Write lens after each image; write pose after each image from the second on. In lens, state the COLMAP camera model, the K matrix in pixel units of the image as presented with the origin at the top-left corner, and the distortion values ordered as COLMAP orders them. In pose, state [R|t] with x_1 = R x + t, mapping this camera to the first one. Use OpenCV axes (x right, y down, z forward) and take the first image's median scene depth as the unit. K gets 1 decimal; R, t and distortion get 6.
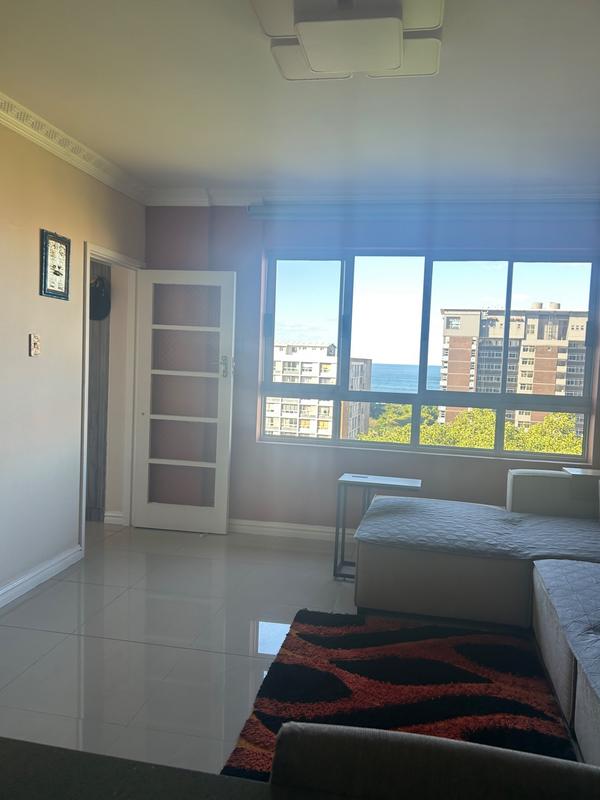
lens RADIAL K [[602.0, 0, 300.4], [0, 602.0, 393.9], [0, 0, 1]] dist [0.067696, -0.079863]
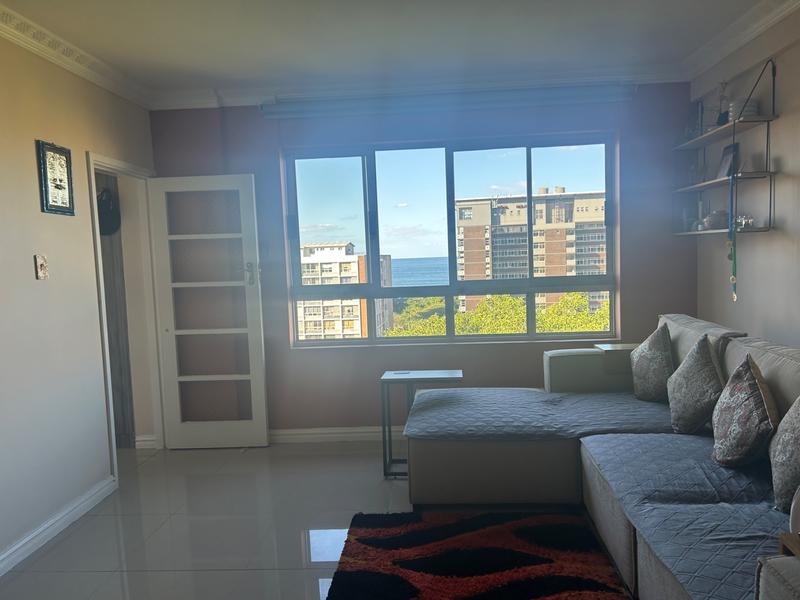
lens RADIAL K [[602.0, 0, 392.0], [0, 602.0, 304.7], [0, 0, 1]] dist [0.067696, -0.079863]
pose [[0.989685, -0.087053, 0.113776, -0.016982], [0.084709, 0.996085, 0.025285, -0.001288], [-0.115532, -0.015386, 0.993185, 0.016445]]
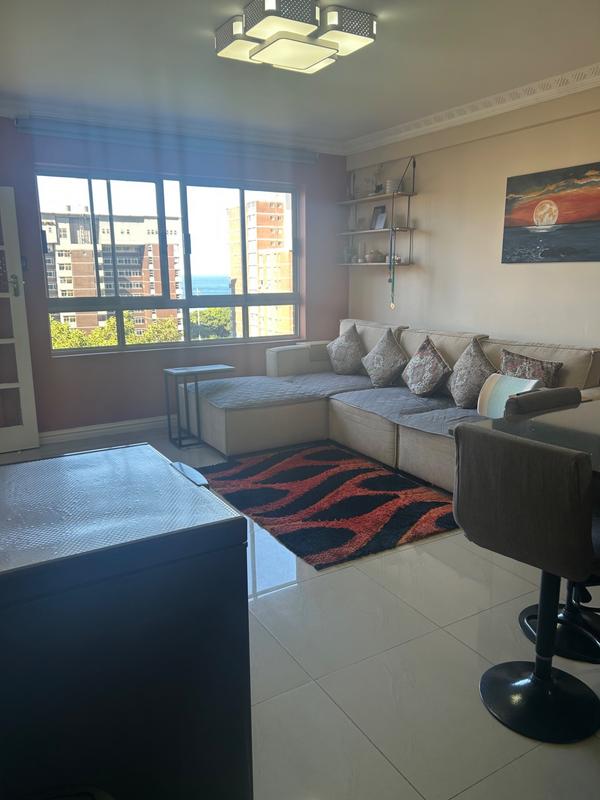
lens RADIAL K [[602.0, 0, 293.7], [0, 602.0, 403.6], [0, 0, 1]] dist [0.067696, -0.079863]
pose [[0.750749, -0.184958, 0.634166, -0.449569], [0.076579, 0.977898, 0.194552, -0.014832], [-0.656134, -0.097496, 0.748320, -0.078679]]
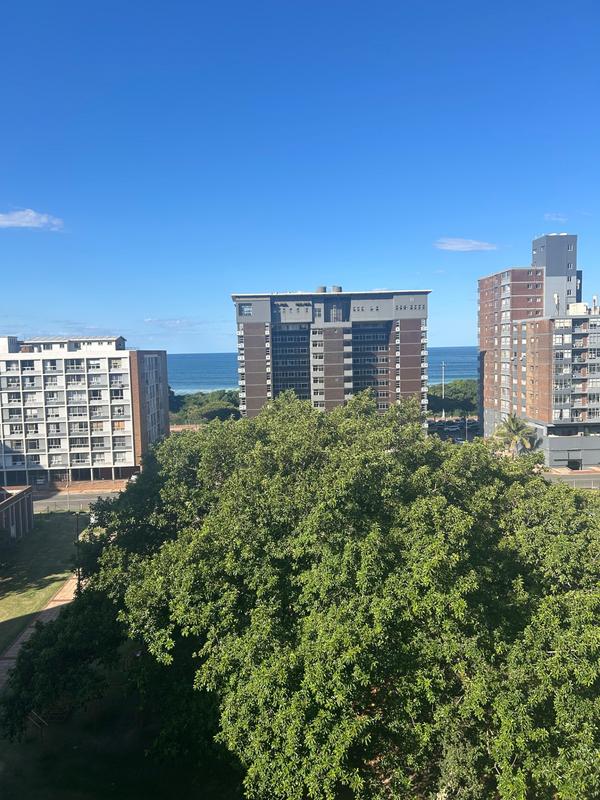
lens RADIAL K [[602.0, 0, 297.5], [0, 602.0, 396.4], [0, 0, 1]] dist [0.067696, -0.079863]
pose [[0.943559, -0.089017, 0.319017, 0.149358], [0.082256, 0.996009, 0.034634, -0.071811], [-0.320827, -0.006439, 0.947116, 1.105675]]
